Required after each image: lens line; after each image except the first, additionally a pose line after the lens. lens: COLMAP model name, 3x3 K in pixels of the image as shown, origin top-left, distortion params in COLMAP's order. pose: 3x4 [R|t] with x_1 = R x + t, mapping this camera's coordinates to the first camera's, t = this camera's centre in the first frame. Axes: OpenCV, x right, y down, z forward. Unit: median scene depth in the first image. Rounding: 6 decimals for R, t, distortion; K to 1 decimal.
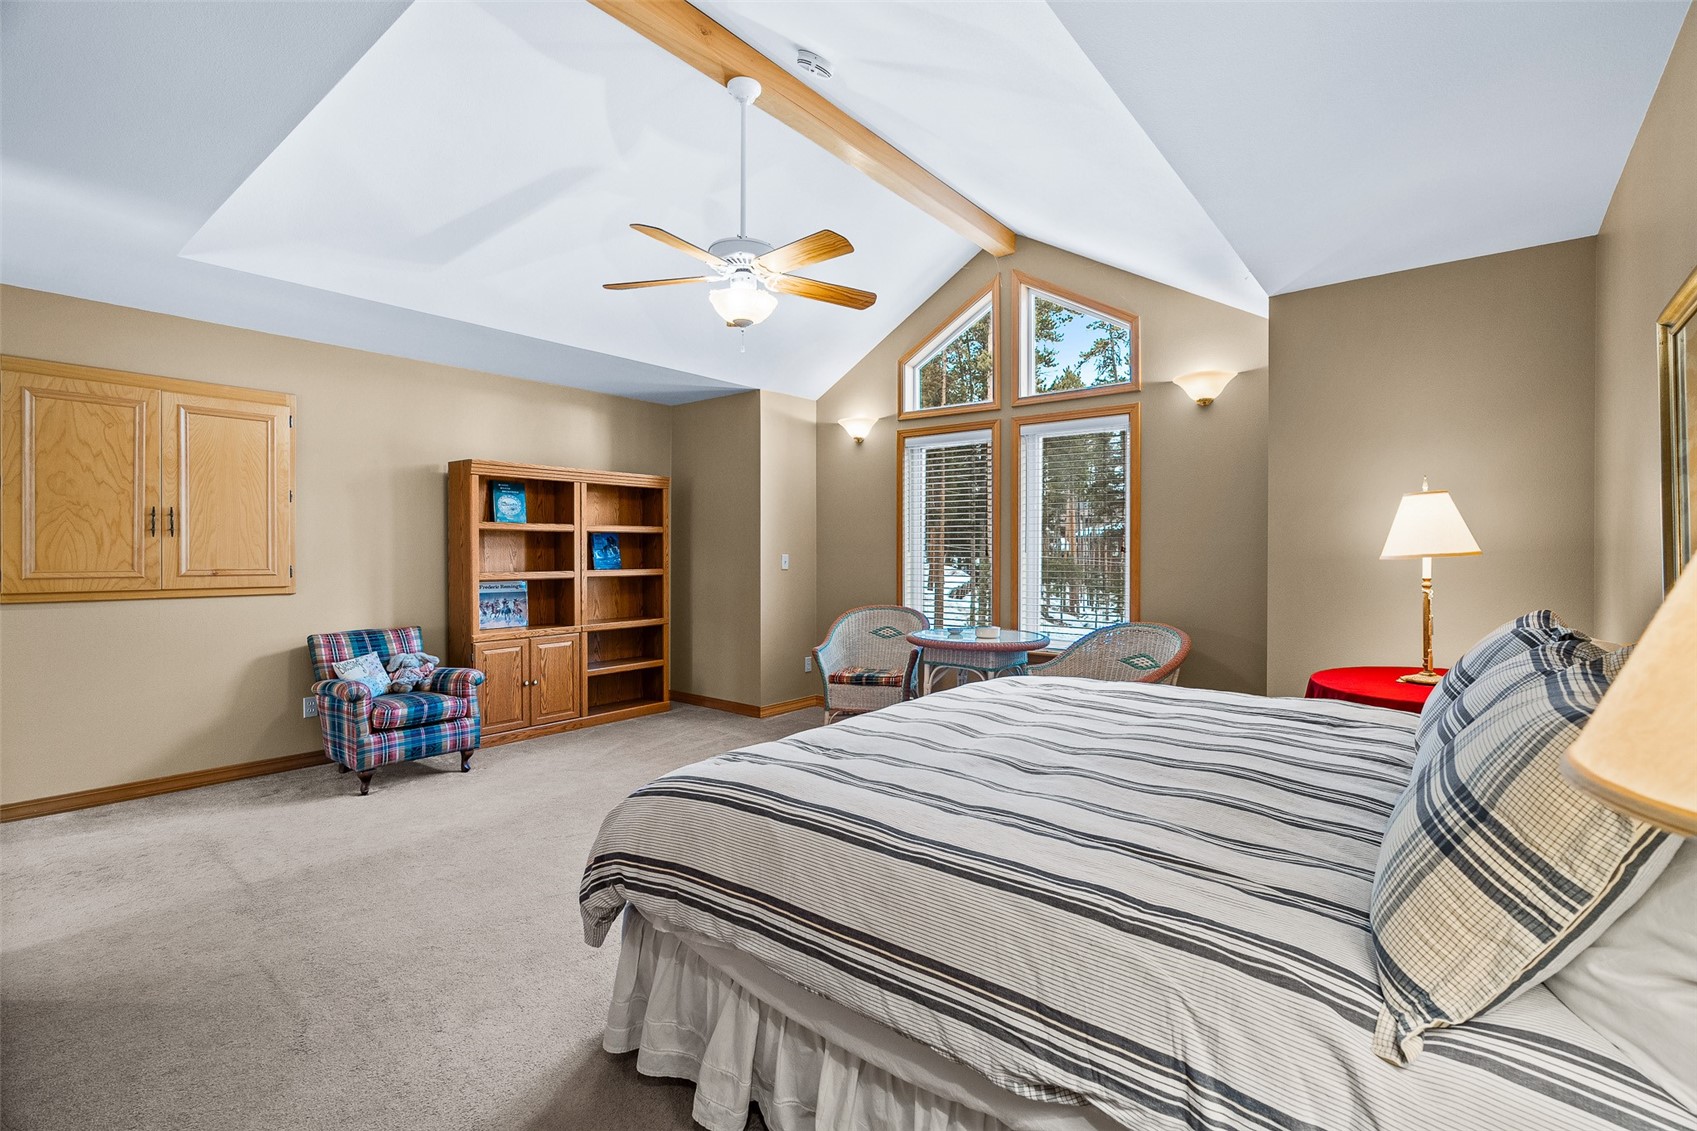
lens RADIAL K [[768.5, 0, 851.4], [0, 768.5, 547.7], [0, 0, 1]] dist [-0.003854, -0.000046]
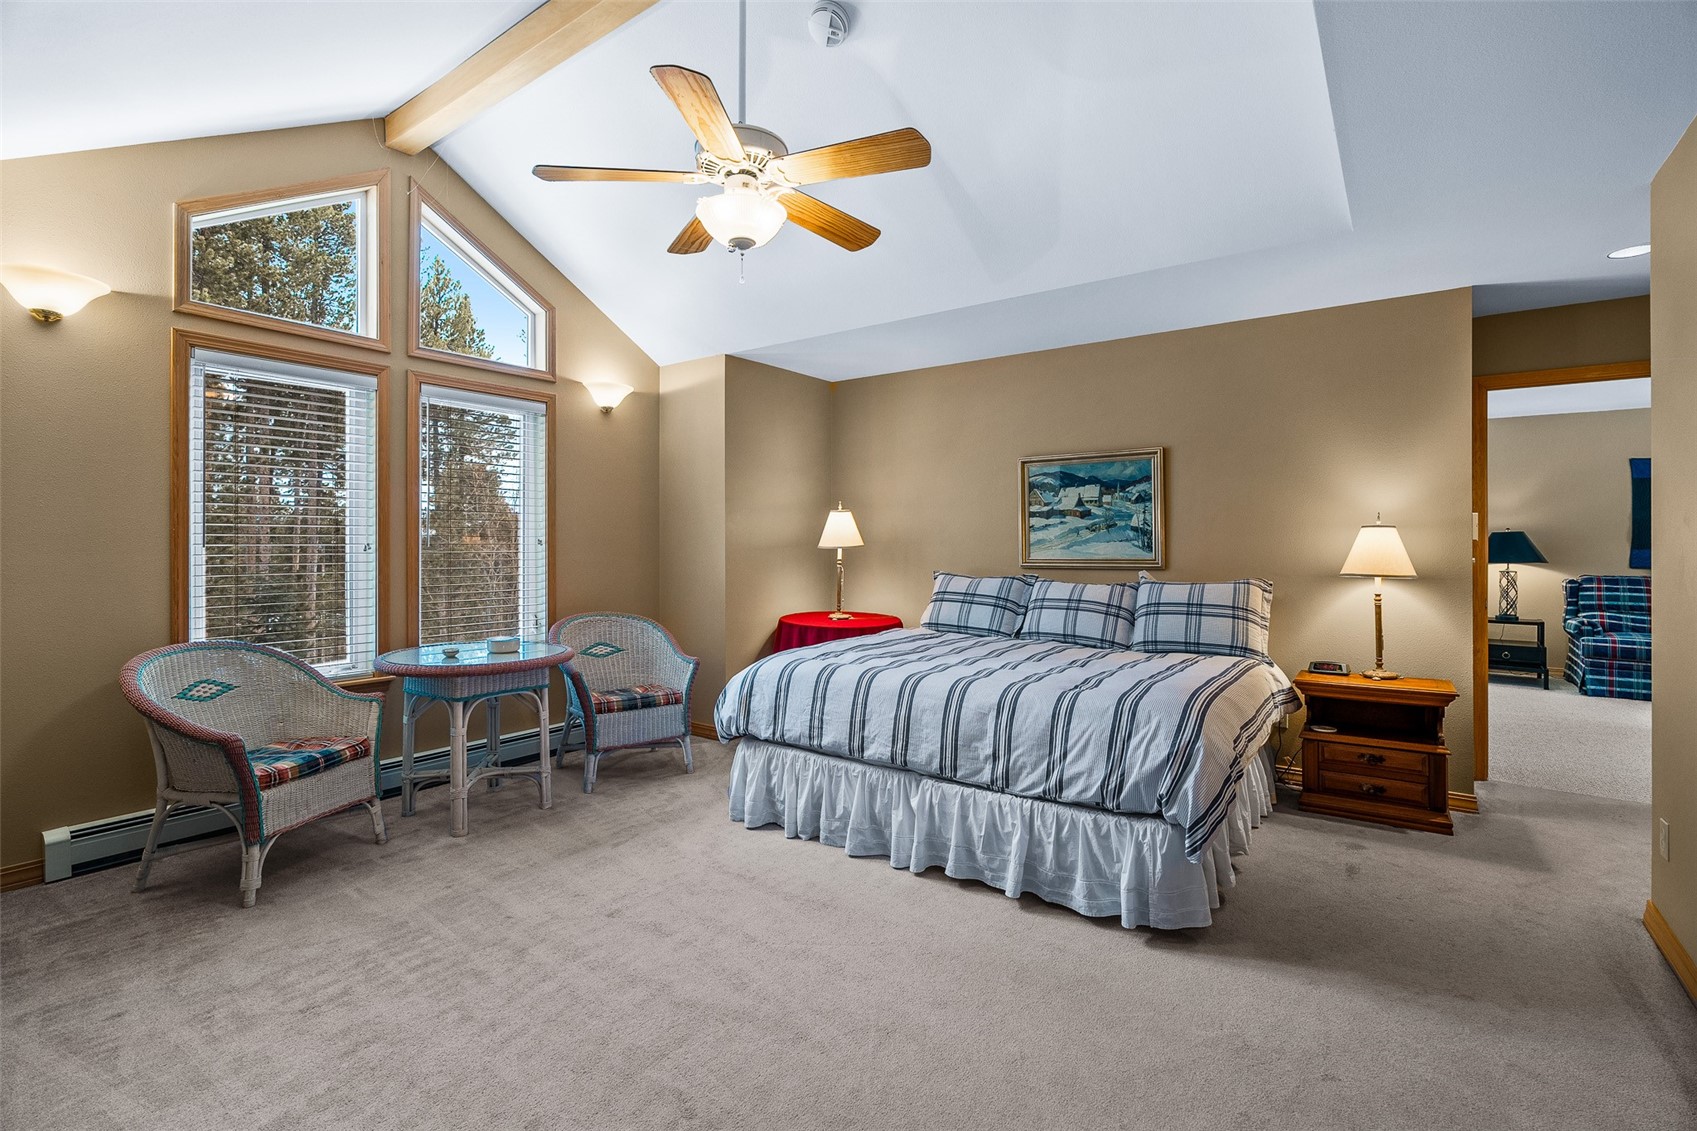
lens RADIAL K [[768.5, 0, 851.4], [0, 768.5, 547.7], [0, 0, 1]] dist [-0.003854, -0.000046]
pose [[-0.026677, -0.009002, 0.999604, -0.652721], [-0.005305, 0.999947, 0.008864, -0.002866], [-0.999630, -0.005067, -0.026723, 0.668528]]
